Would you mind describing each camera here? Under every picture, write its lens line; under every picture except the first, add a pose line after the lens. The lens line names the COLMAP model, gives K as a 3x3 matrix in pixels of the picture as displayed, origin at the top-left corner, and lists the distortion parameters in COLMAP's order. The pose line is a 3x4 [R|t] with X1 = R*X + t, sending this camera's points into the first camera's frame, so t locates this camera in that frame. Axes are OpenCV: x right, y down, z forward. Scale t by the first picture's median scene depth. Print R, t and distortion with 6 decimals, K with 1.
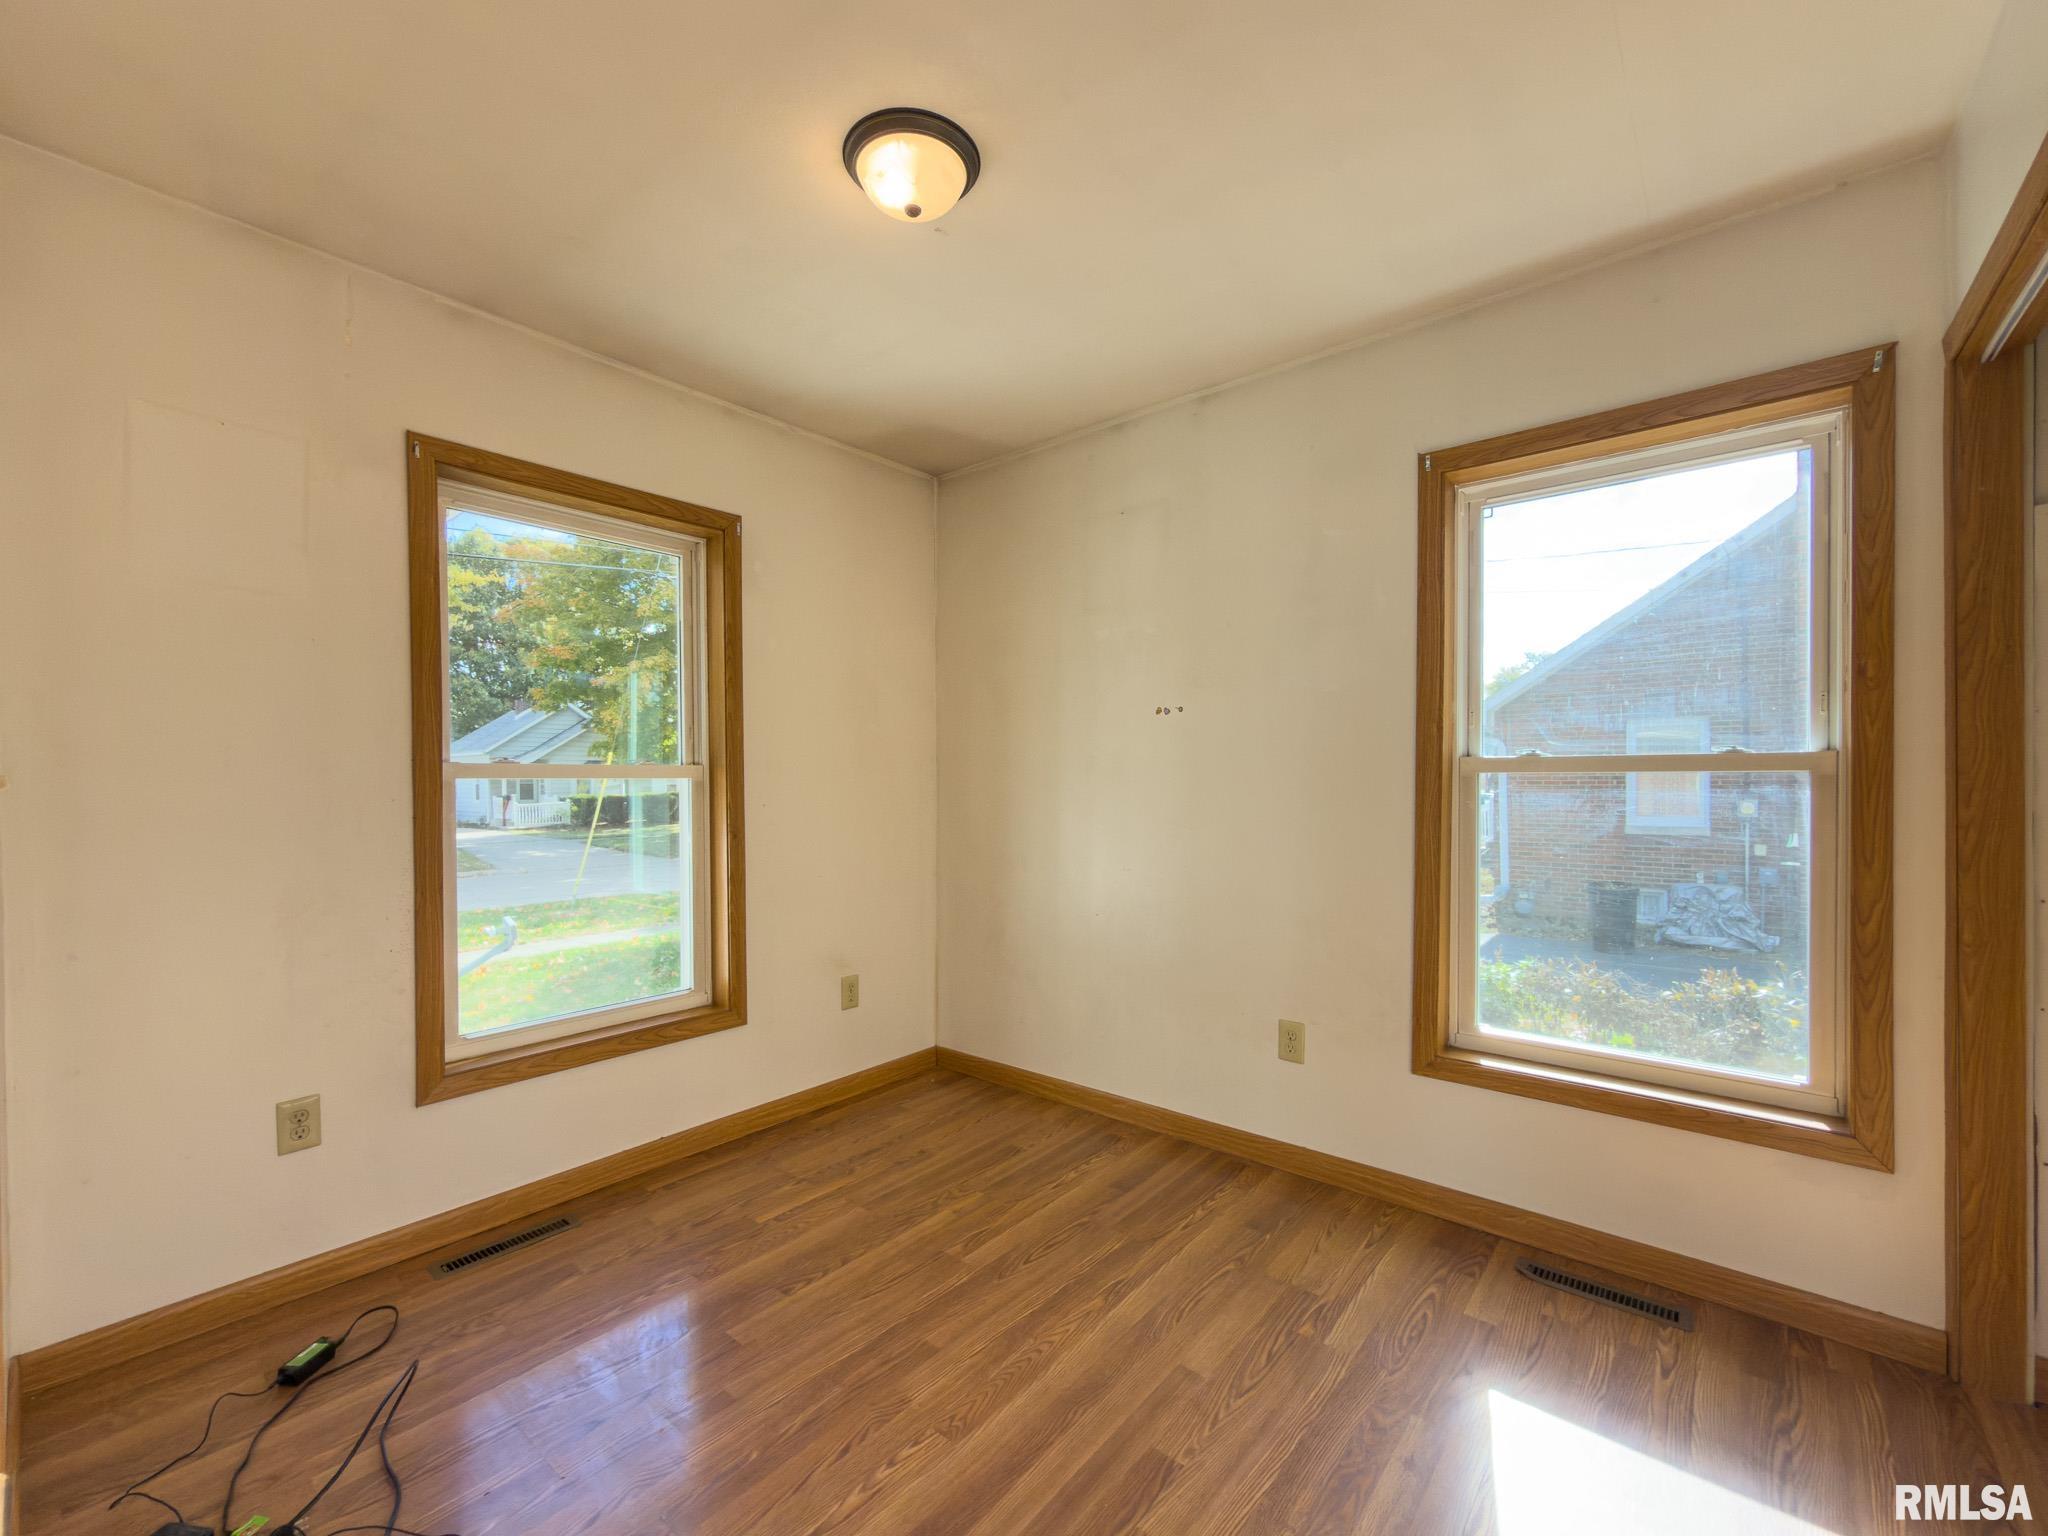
lens RADIAL K [[872.6, 0, 1049.5], [0, 872.6, 790.9], [0, 0, 1]] dist [-0.000931, -0.000259]
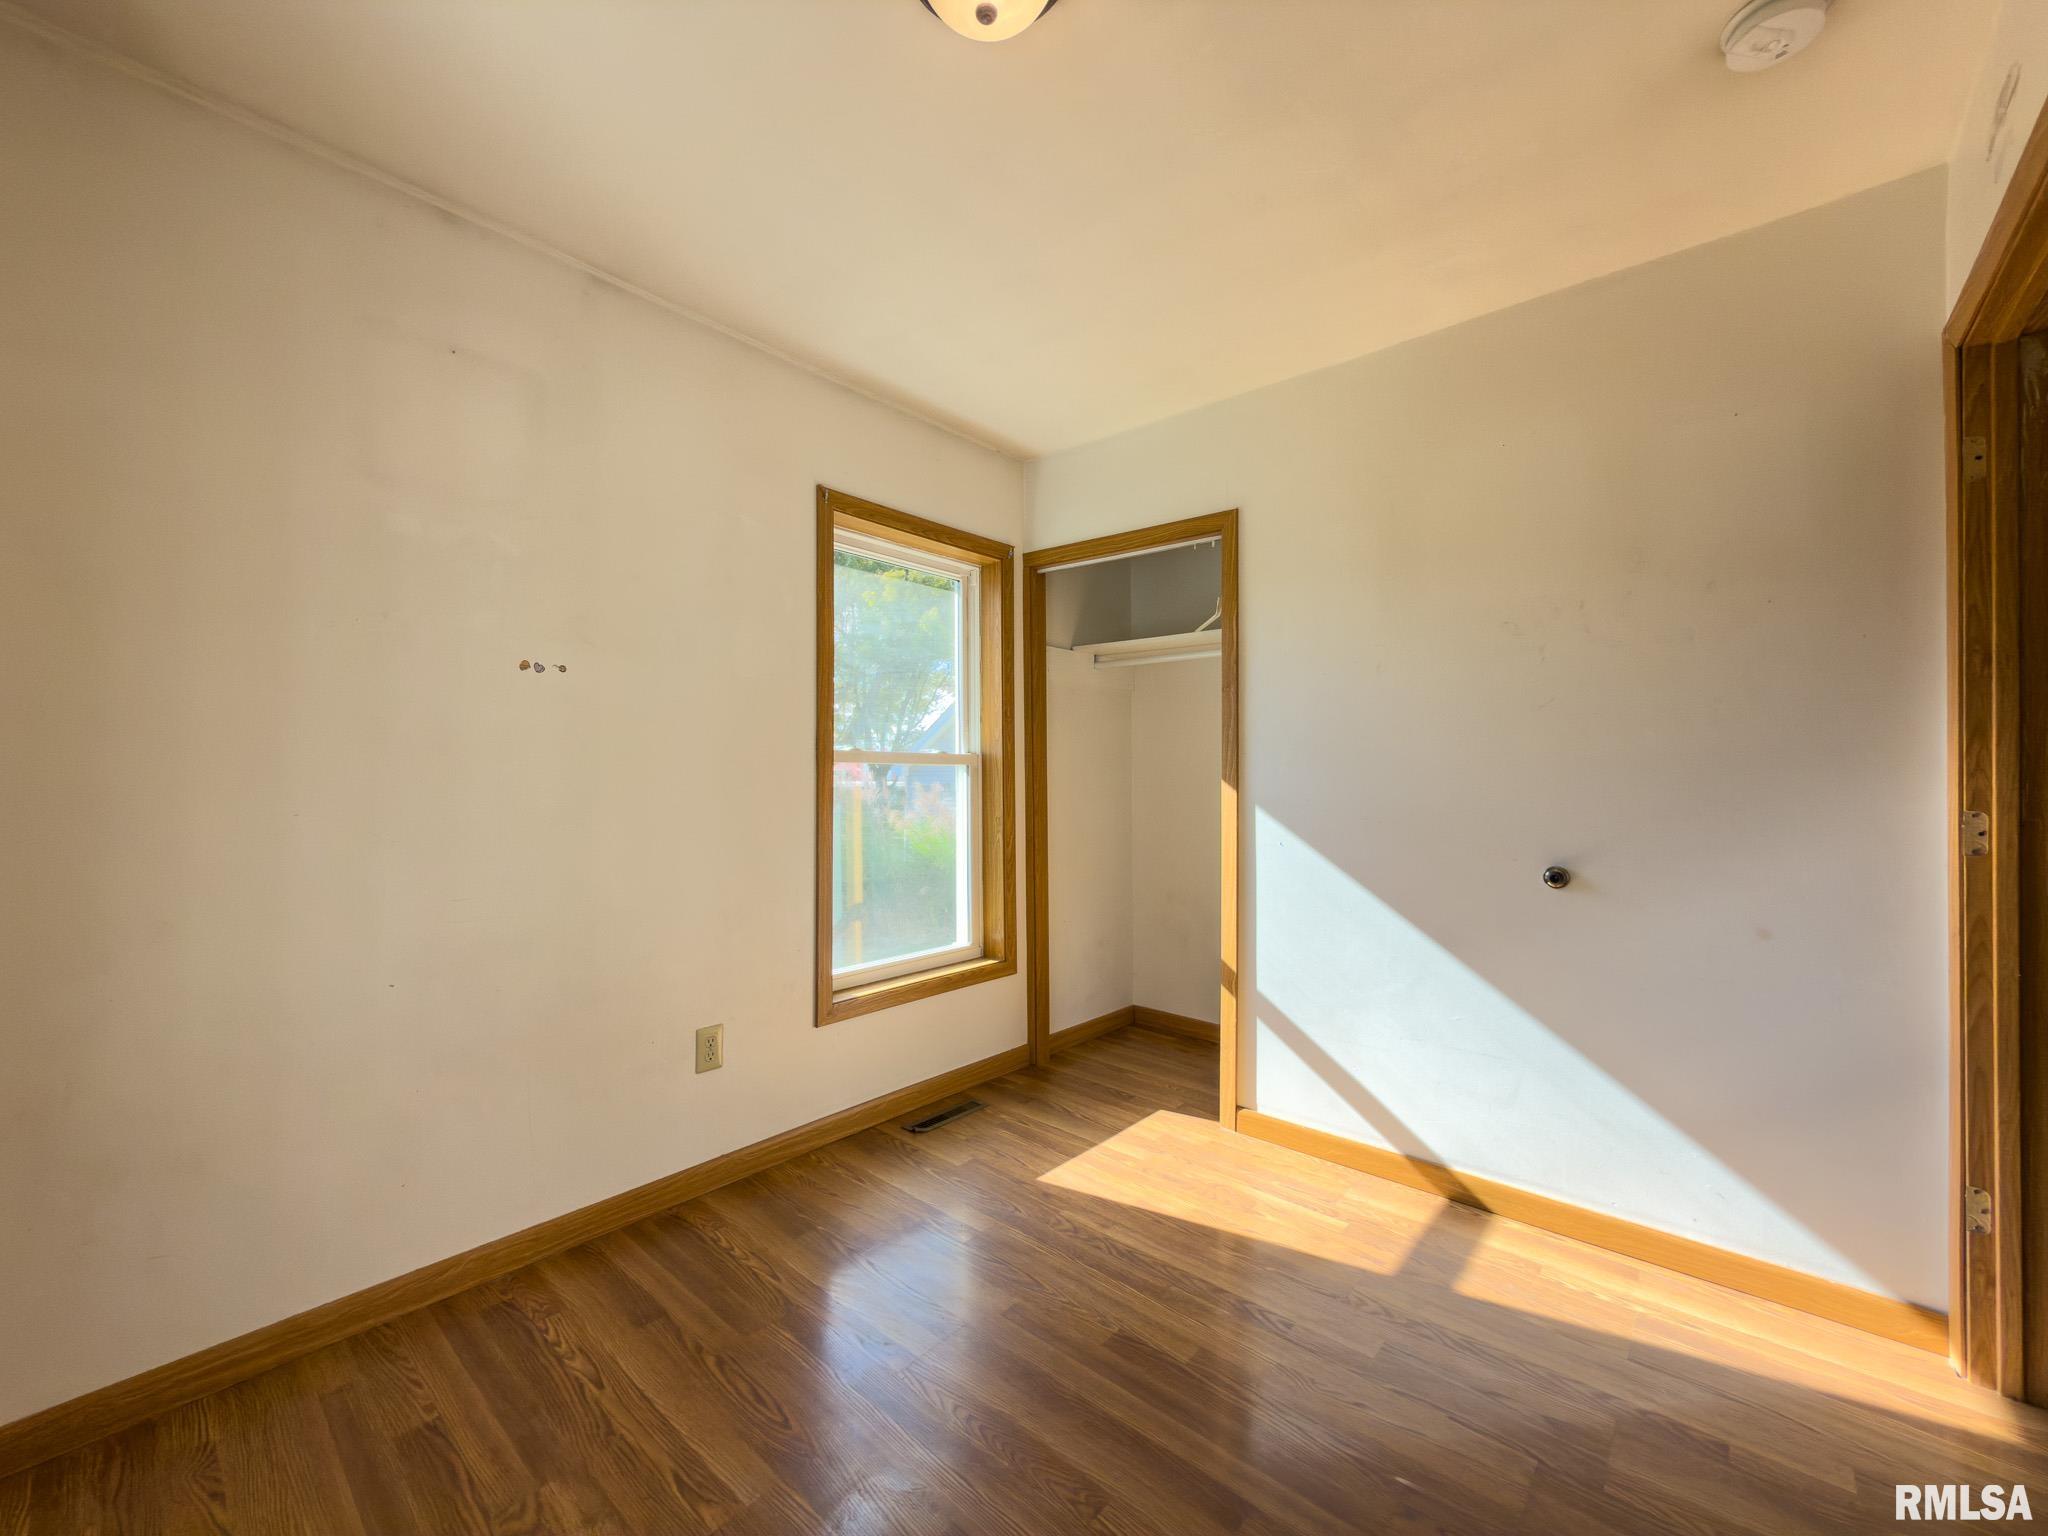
lens RADIAL K [[812.5, 0, 1024.0], [0, 812.5, 768.0], [0, 0, 1]] dist [0.001059, -0.000079]
pose [[0.028829, 0.011821, 0.999514, -0.609287], [0.011608, 0.999859, -0.012160, 0.004785], [-0.999517, 0.011953, 0.028688, 0.674721]]
